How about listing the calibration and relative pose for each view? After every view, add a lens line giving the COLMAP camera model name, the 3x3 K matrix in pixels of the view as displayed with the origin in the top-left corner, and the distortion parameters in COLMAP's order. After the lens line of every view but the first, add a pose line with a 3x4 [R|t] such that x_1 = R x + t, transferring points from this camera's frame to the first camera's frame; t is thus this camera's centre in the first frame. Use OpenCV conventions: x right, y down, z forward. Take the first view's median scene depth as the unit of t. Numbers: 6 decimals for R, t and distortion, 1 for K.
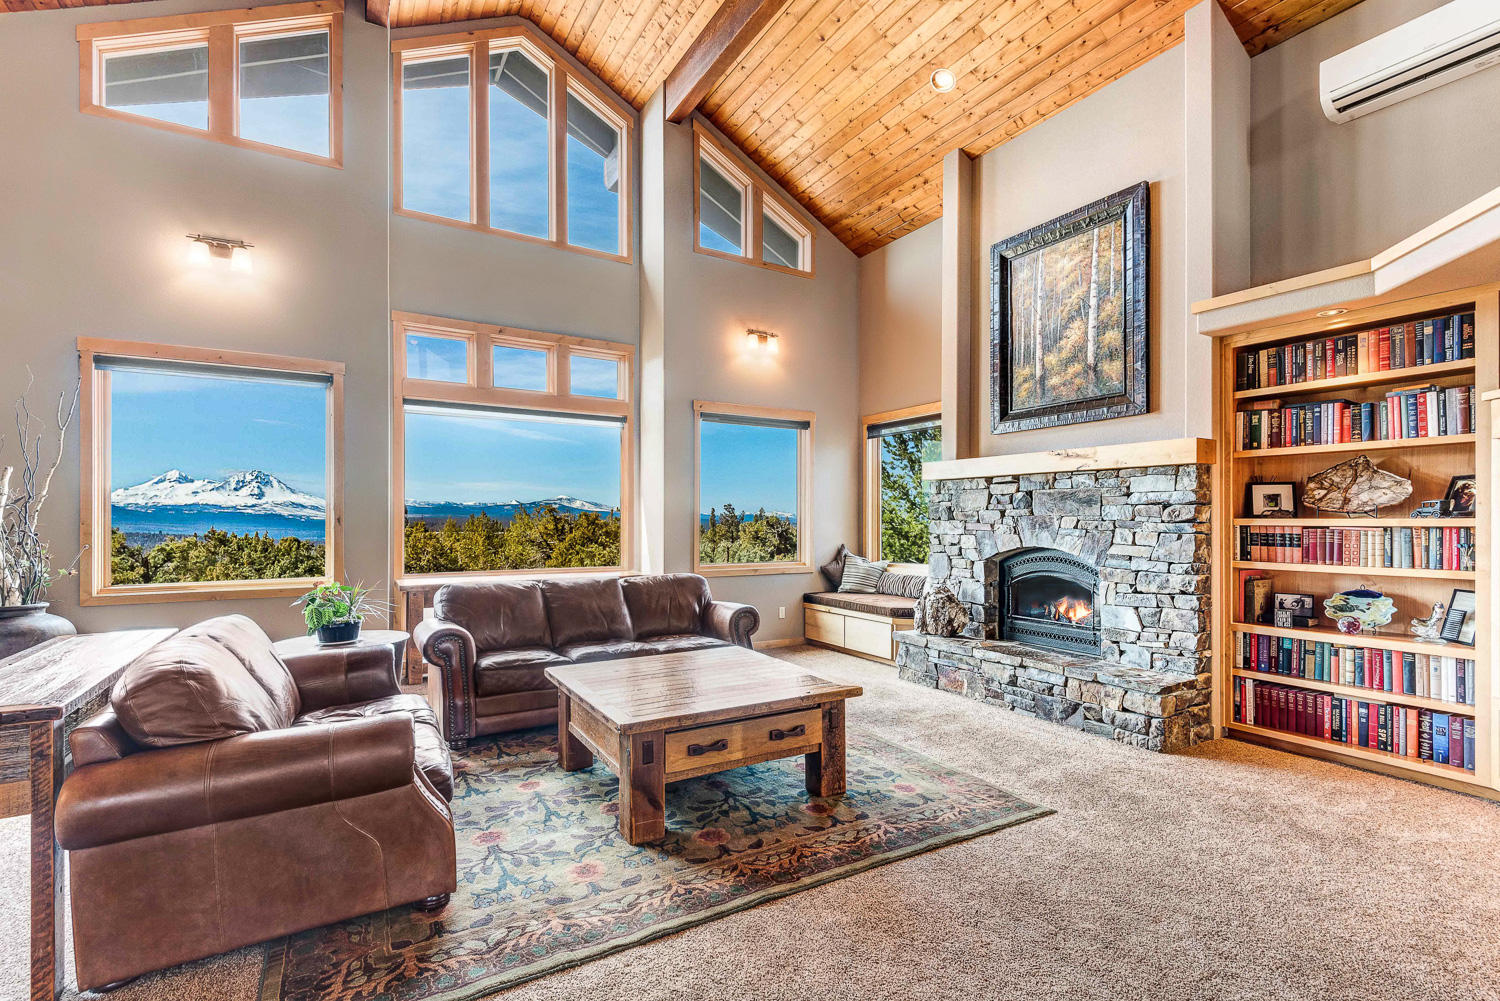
lens RADIAL K [[677.3, 0, 751.5], [0, 677.3, 518.8], [0, 0, 1]] dist [0.038241, -0.024113]
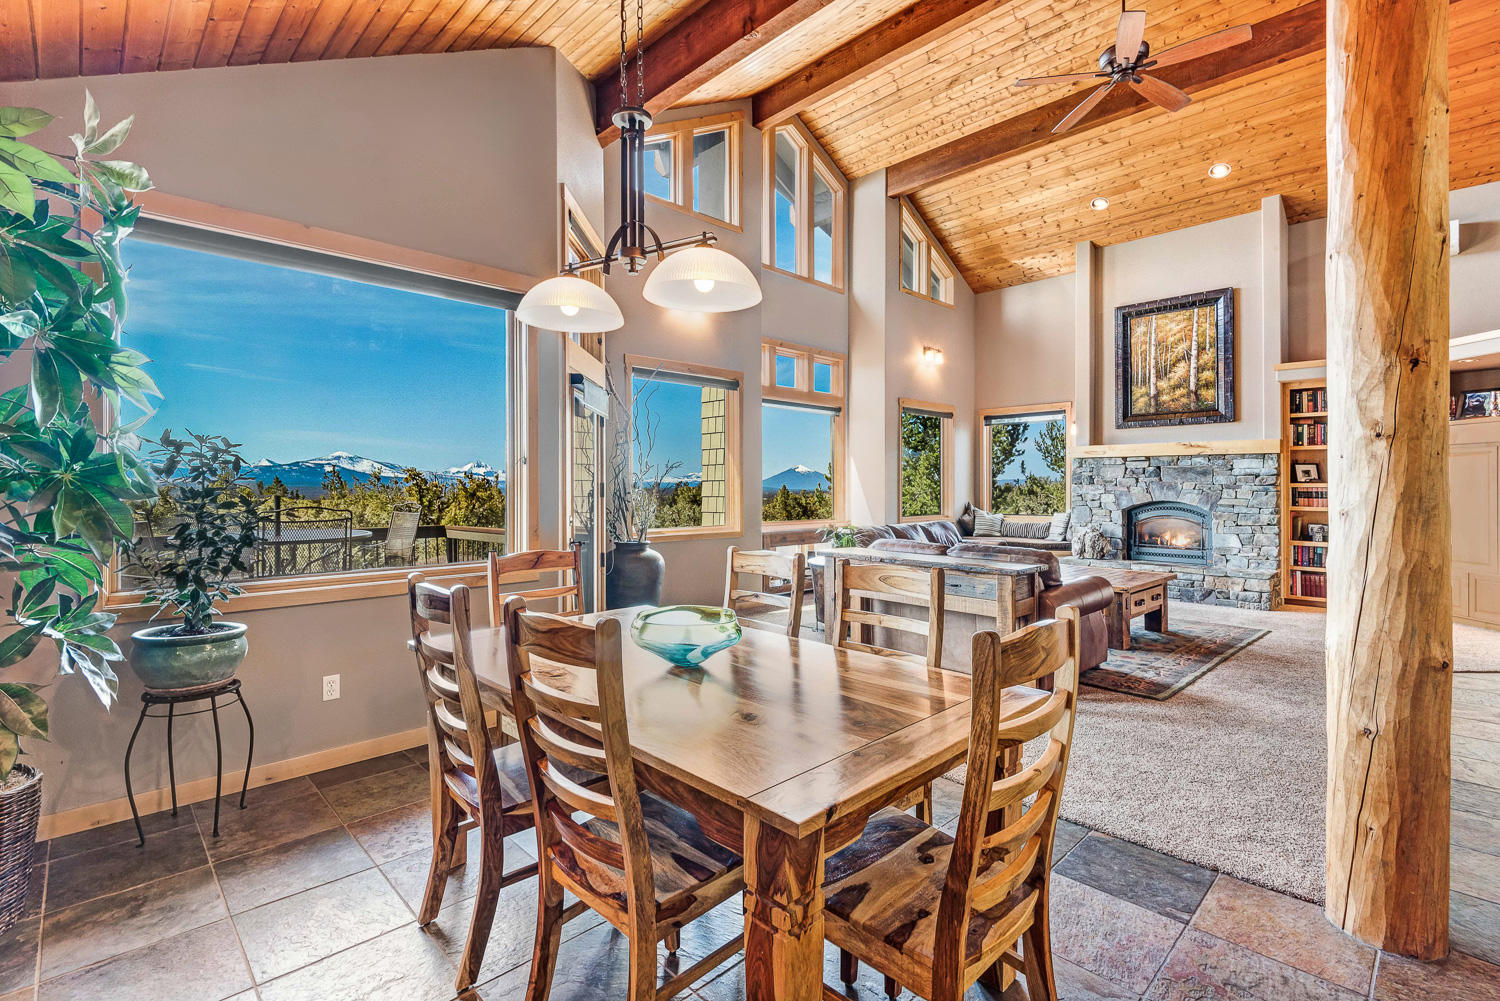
lens RADIAL K [[678.7, 0, 759.2], [0, 678.7, 482.4], [0, 0, 1]] dist [0.069716, -0.058939]
pose [[0.971843, 0.000342, 0.235629, -0.923774], [0.000299, 0.999996, -0.002686, 0.001424], [-0.235629, 0.002681, 0.971839, -0.380592]]
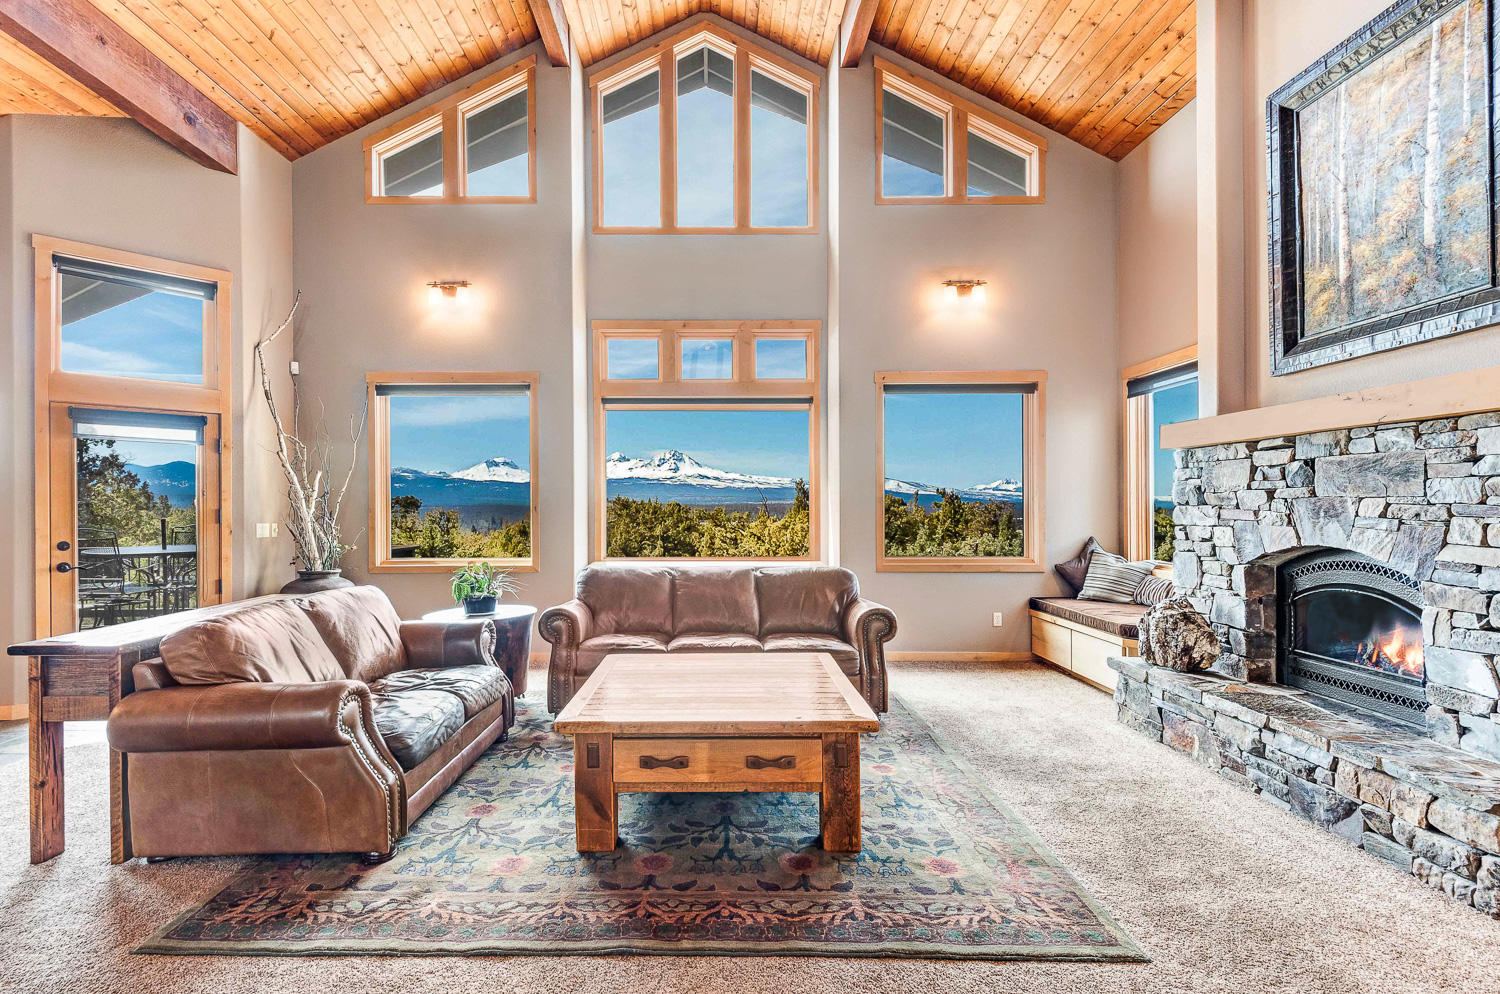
lens RADIAL K [[700.3, 0, 724.8], [0, 700.3, 505.6], [0, 0, 1]] dist [0.024732, -0.012734]
pose [[0.862545, -0.005717, -0.505949, 0.275964], [0.005273, 0.999983, -0.002310, 0.001778], [0.505953, -0.000675, 0.862561, 0.145560]]
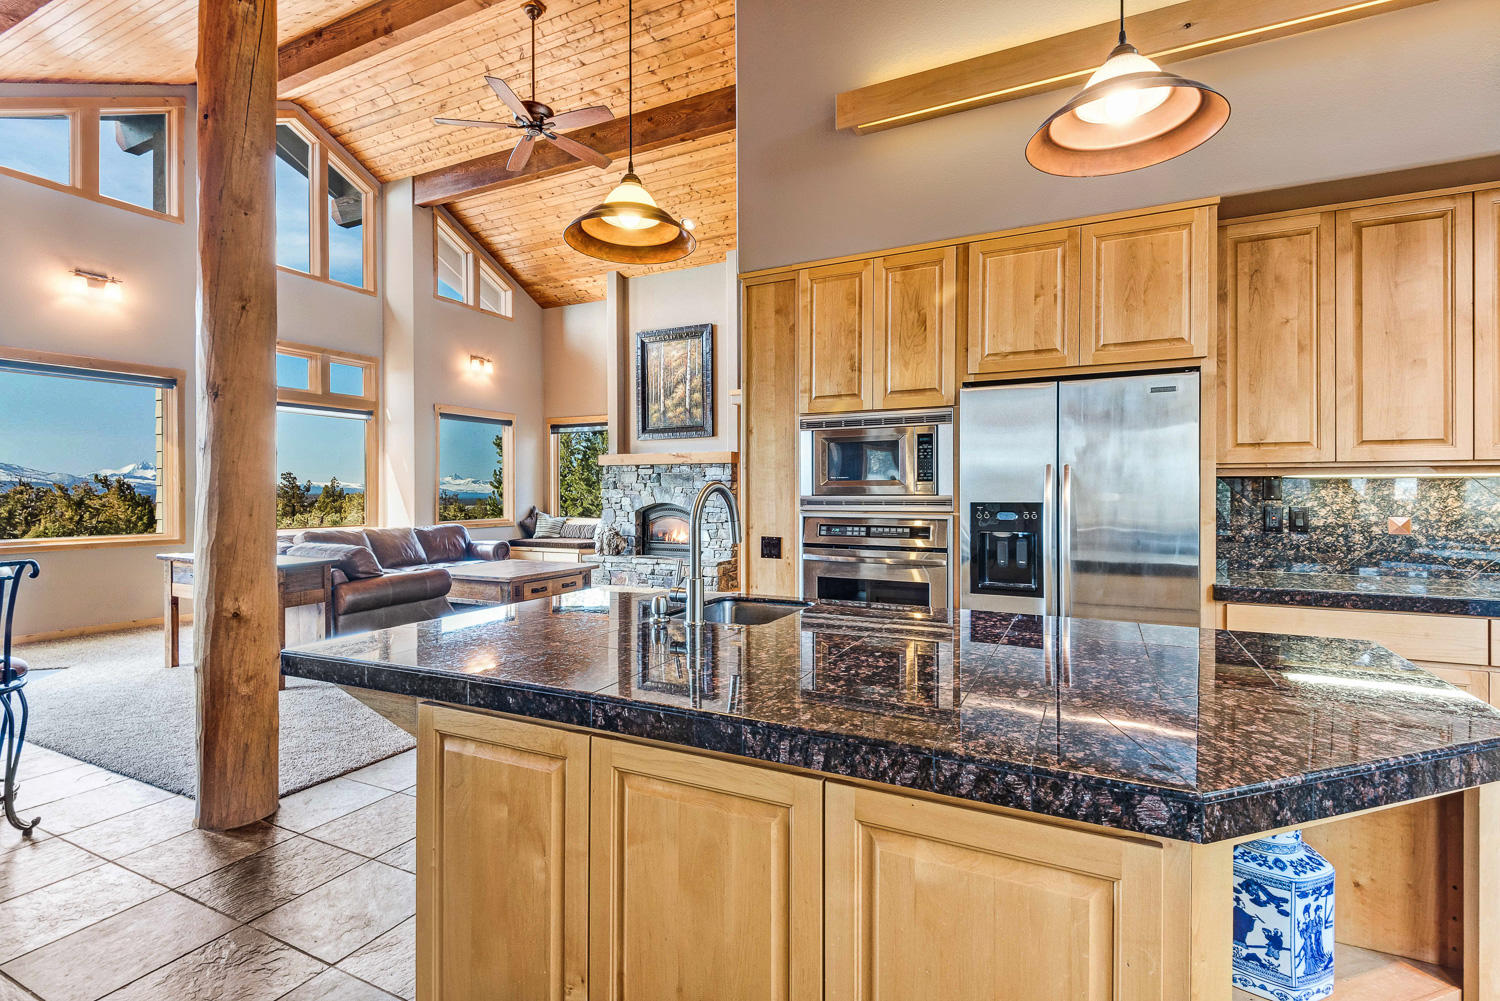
lens RADIAL K [[697.9, 0, 748.8], [0, 697.9, 494.3], [0, 0, 1]] dist [0.022602, -0.000913]
pose [[0.843199, -0.004778, 0.537580, -0.428657], [0.001475, 0.999977, 0.006574, 0.005005], [-0.537599, -0.004750, 0.843187, -0.774460]]
